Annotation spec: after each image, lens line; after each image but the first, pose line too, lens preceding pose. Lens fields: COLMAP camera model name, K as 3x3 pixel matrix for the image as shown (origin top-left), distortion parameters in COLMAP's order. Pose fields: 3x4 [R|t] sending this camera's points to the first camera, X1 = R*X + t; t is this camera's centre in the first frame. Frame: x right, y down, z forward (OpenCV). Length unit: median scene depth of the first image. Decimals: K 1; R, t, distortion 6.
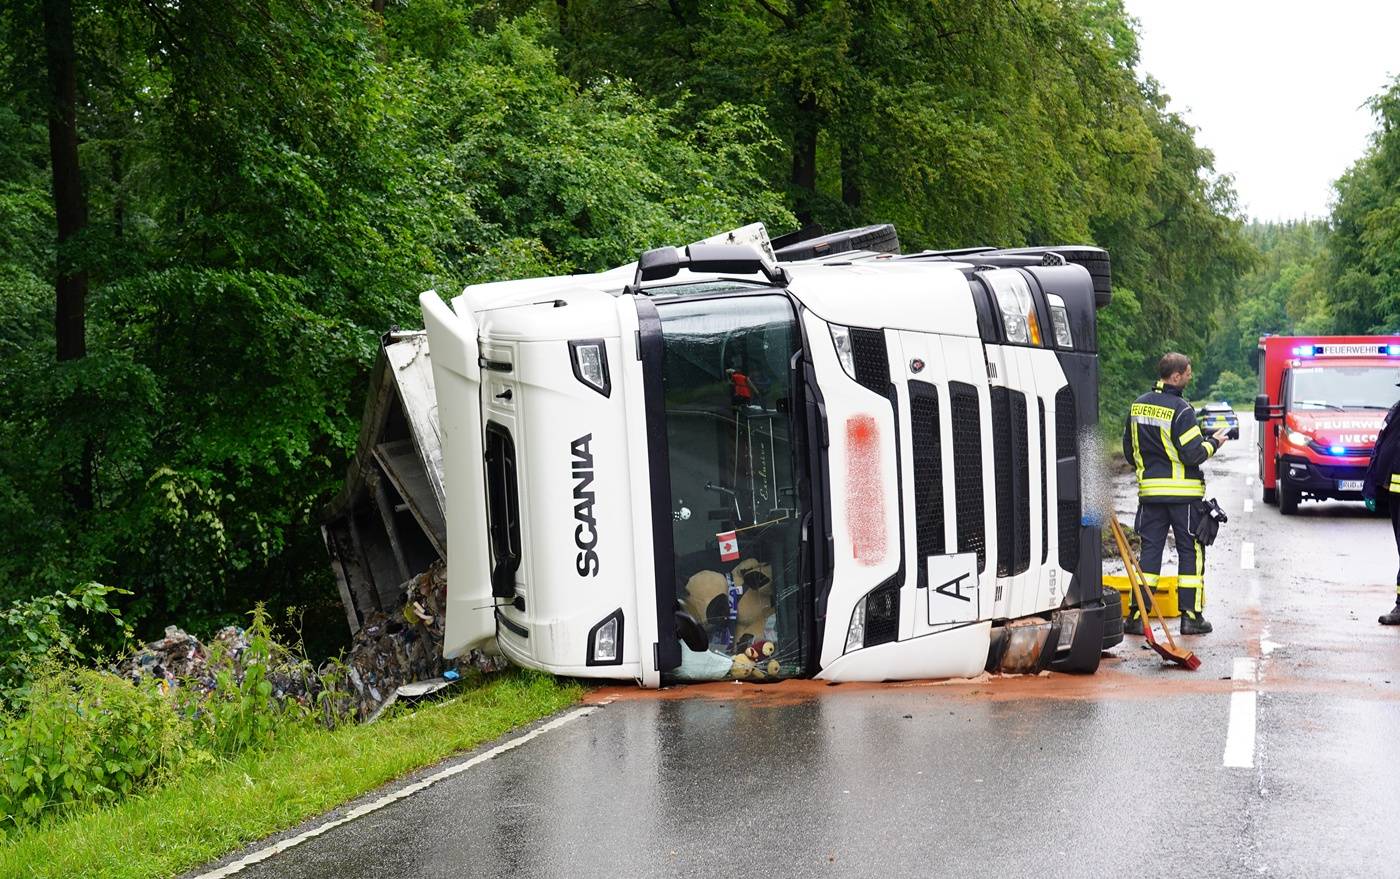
lens RADIAL K [[1995.6, 0, 672.1], [0, 1995.6, 440.9], [0, 0, 1]] dist [0.053879, 0.087422]
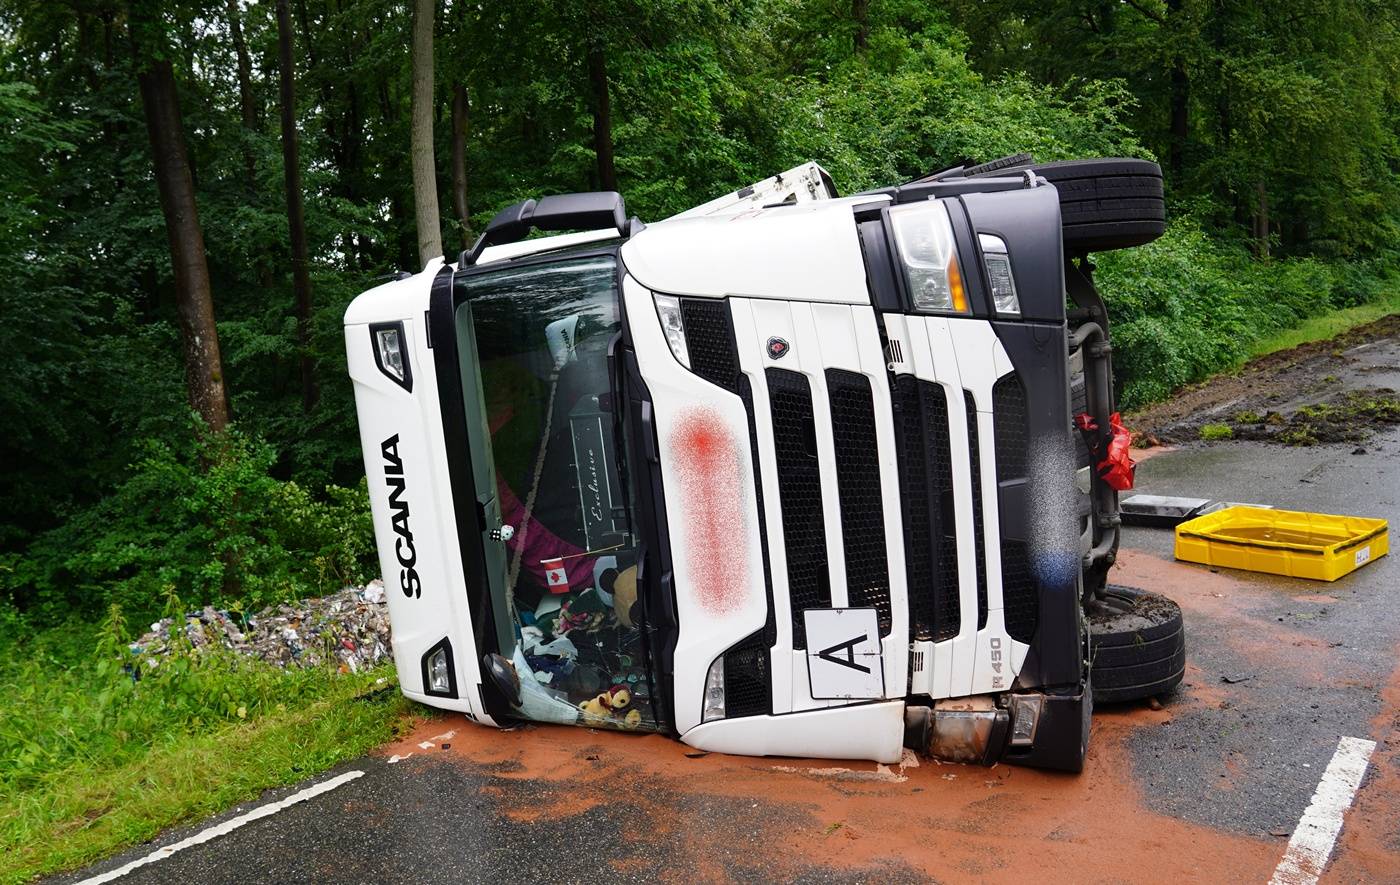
lens RADIAL K [[1038.3, 0, 644.2], [0, 1038.3, 400.6], [0, 0, 1]] dist [-0.006691, 0.003614]
pose [[0.904748, 0.012597, -0.425760, 0.233672], [0.028679, 0.995493, 0.090397, -0.053109], [0.424980, -0.093996, 0.900309, 0.640794]]
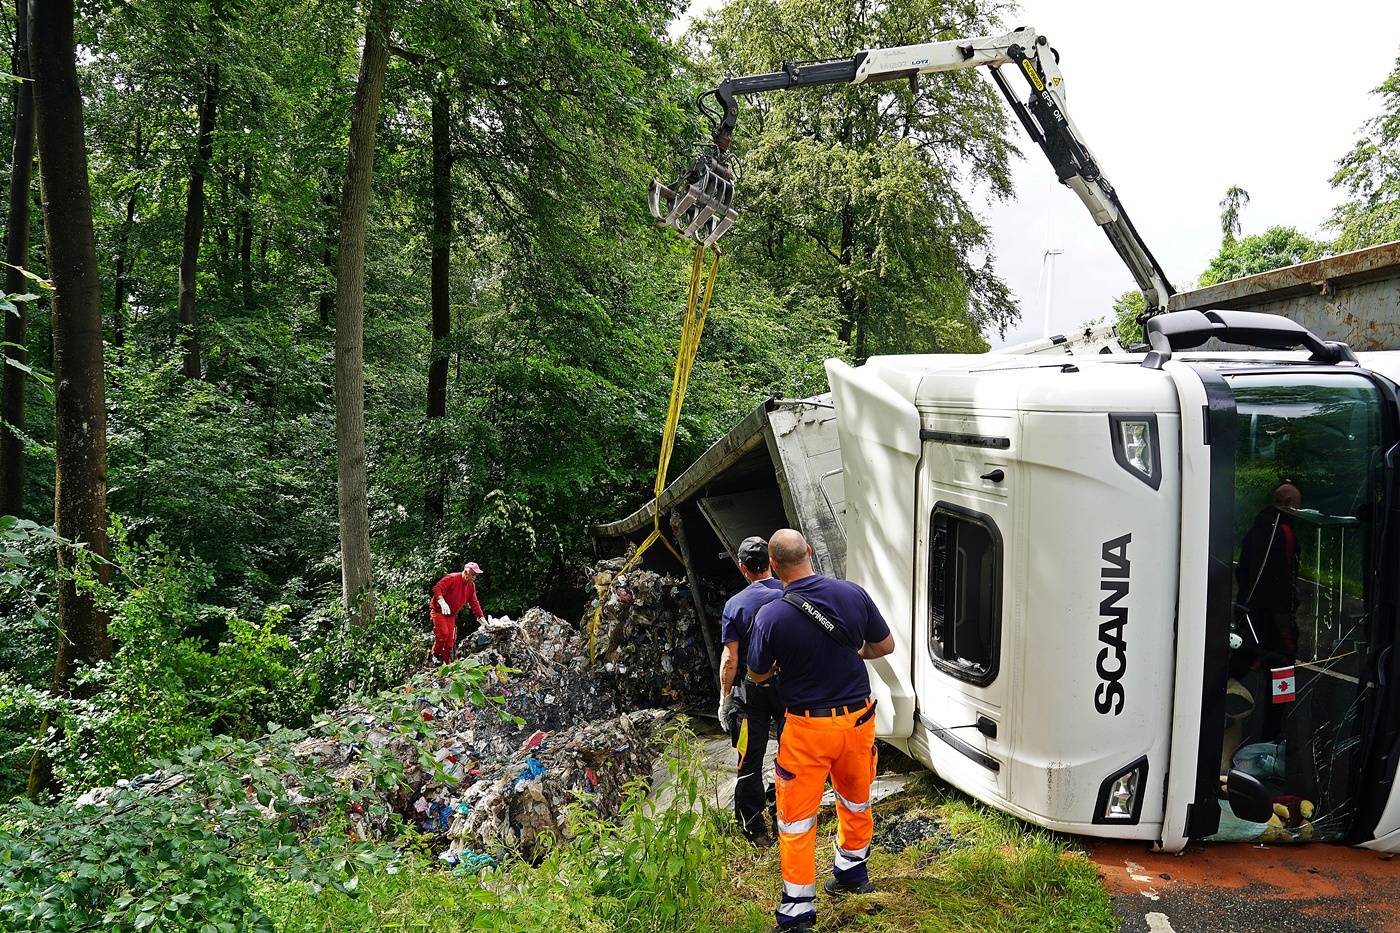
lens RADIAL K [[1010.2, 0, 700.0], [0, 1010.2, 466.5], [0, 0, 1]] dist [-0.052516, -0.001764]
pose [[0.997551, 0.061656, -0.033011, -0.193196], [-0.062083, 0.997998, -0.012069, -0.014550], [0.032201, 0.014089, 0.999382, 0.592844]]
